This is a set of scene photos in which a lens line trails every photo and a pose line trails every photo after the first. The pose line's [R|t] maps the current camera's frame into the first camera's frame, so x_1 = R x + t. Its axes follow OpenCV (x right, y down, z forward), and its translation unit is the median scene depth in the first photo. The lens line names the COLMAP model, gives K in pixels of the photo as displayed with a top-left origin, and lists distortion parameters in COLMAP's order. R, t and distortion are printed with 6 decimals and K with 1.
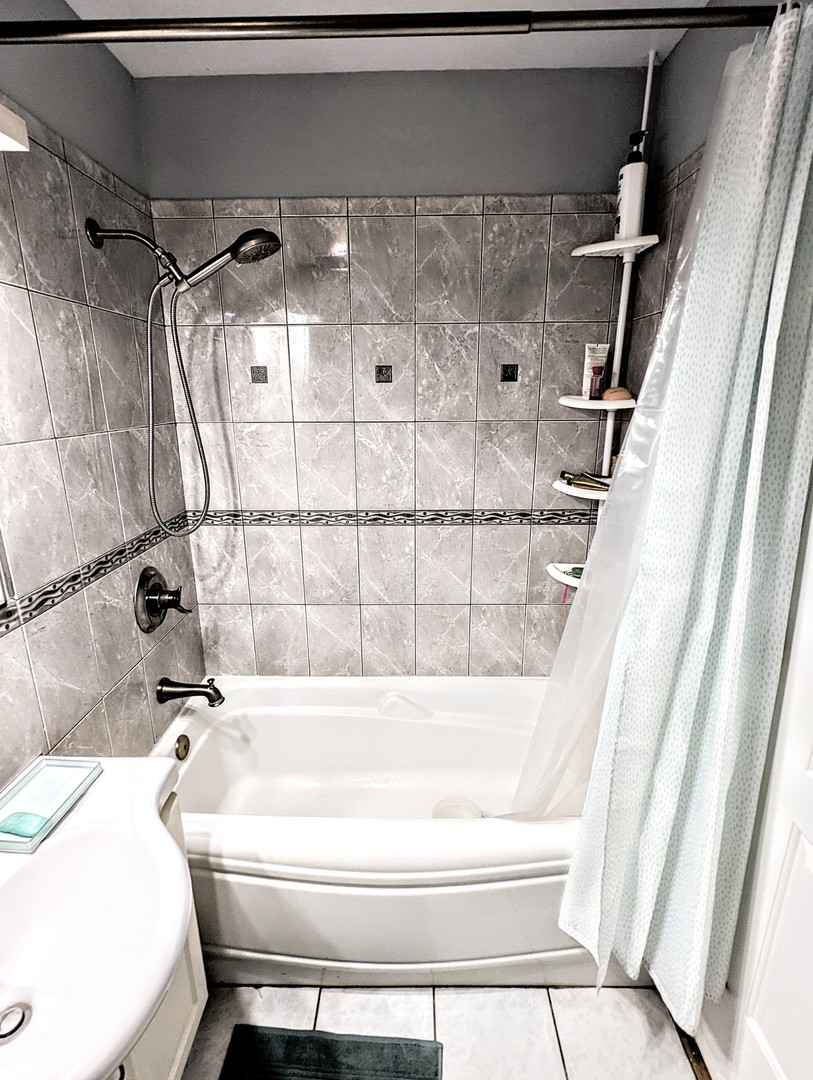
lens RADIAL K [[512.8, 0, 404.6], [0, 512.8, 538.8], [0, 0, 1]] dist [-0.003442, 0.000837]
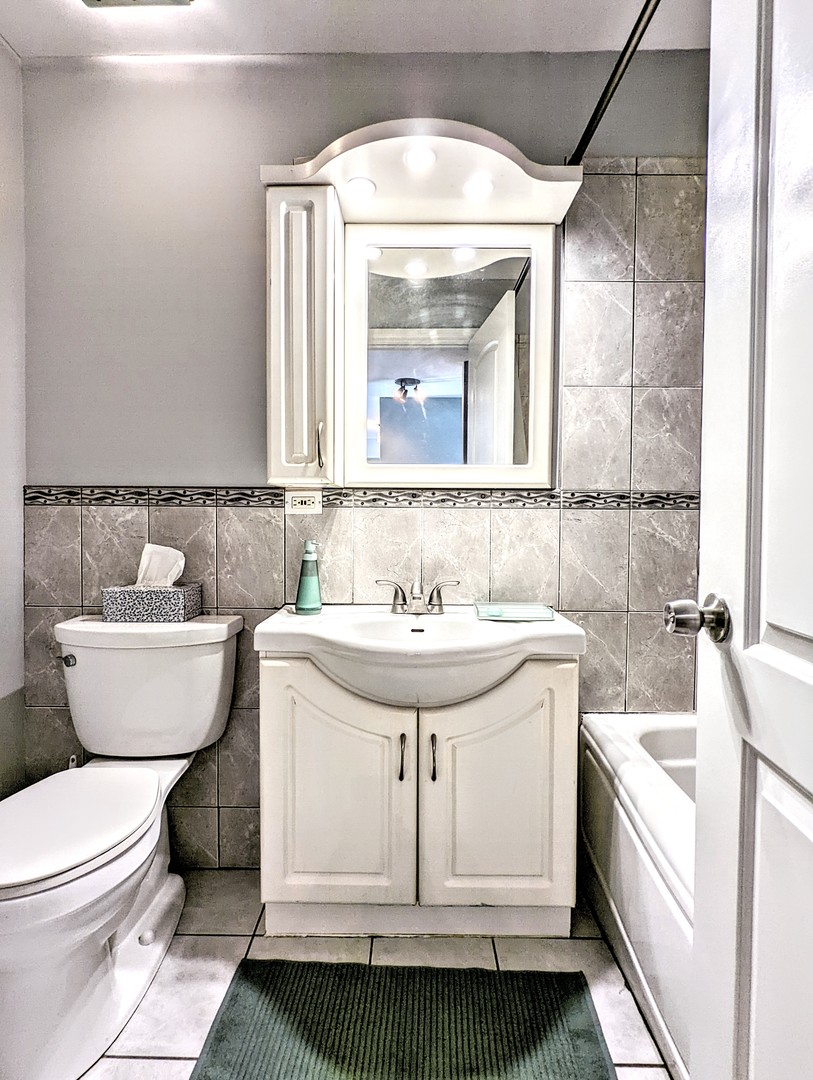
lens RADIAL K [[512.8, 0, 406.3], [0, 512.8, 536.8], [0, 0, 1]] dist [-0.003442, 0.000837]
pose [[0.012623, 0.037878, -0.999203, 0.639443], [-0.277545, 0.960149, 0.032891, 0.291614], [0.960630, 0.276909, 0.022633, 0.522115]]
